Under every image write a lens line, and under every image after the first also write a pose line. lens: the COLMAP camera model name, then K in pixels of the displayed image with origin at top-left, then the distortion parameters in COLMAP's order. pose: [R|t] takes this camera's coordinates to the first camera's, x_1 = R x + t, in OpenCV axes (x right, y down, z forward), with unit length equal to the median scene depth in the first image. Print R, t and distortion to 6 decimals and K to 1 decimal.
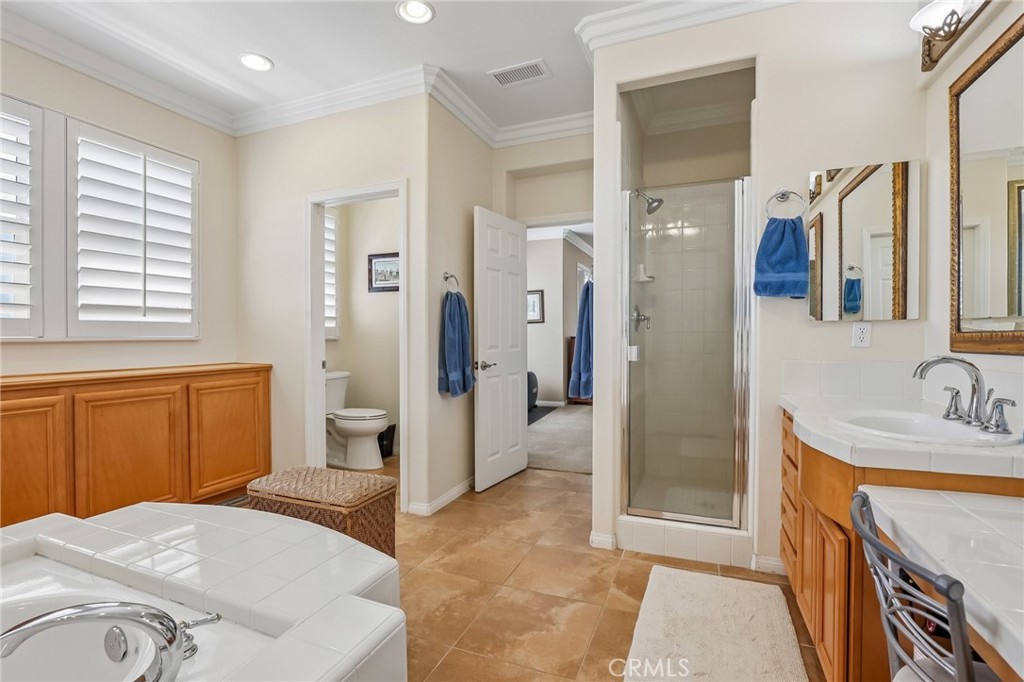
lens RADIAL K [[473.6, 0, 512.9], [0, 473.6, 342.3], [0, 0, 1]] dist [-0.003445, 0.000438]
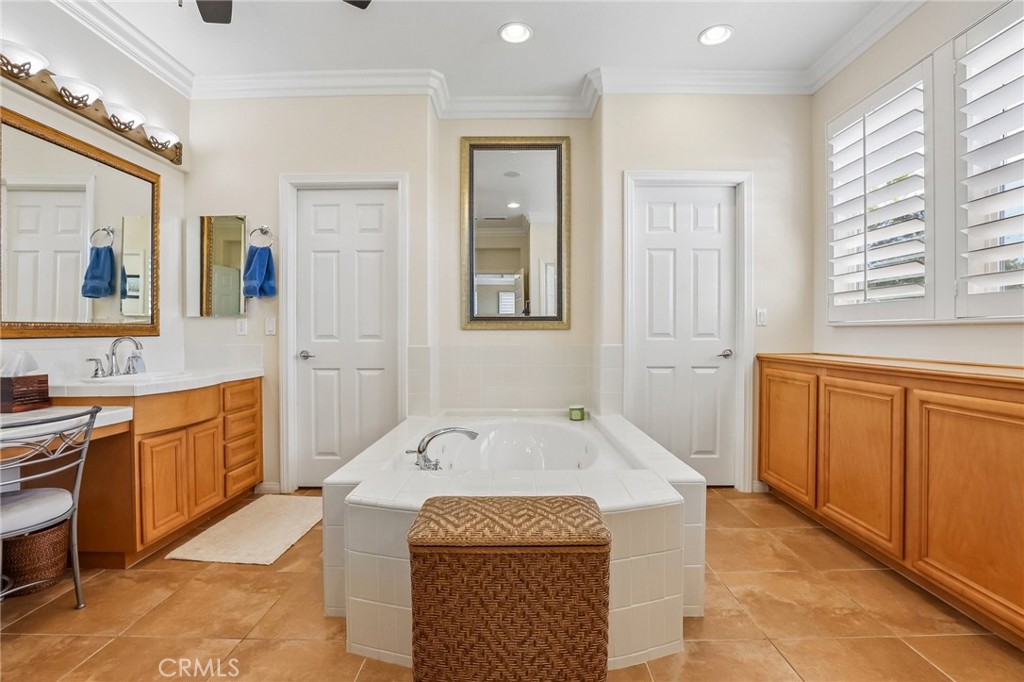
lens RADIAL K [[473.6, 0, 513.5], [0, 473.6, 337.0], [0, 0, 1]] dist [-0.003445, 0.000438]
pose [[-0.930717, -0.002654, -0.365732, 0.033132], [-0.010567, 0.999751, 0.019637, 0.013924], [0.365589, 0.022141, -0.930513, 1.442555]]
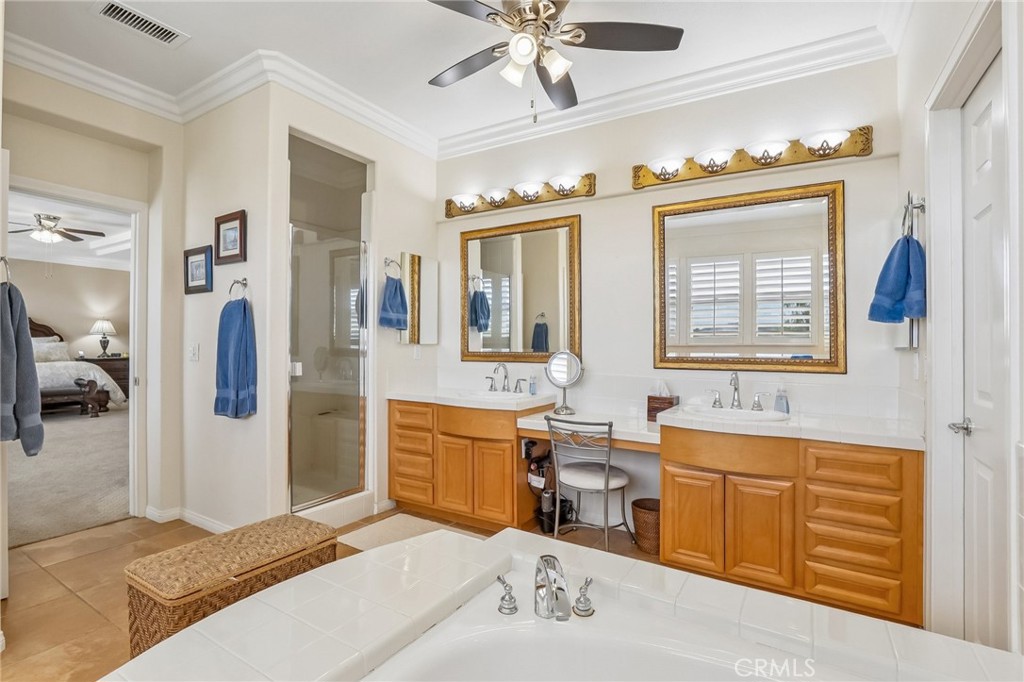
lens RADIAL K [[473.6, 0, 515.3], [0, 473.6, 346.2], [0, 0, 1]] dist [-0.003445, 0.000438]
pose [[0.173496, 0.006958, 0.984810, -0.885002], [0.000572, 0.999974, -0.007165, -0.025897], [-0.984834, 0.001806, 0.173488, 0.331303]]
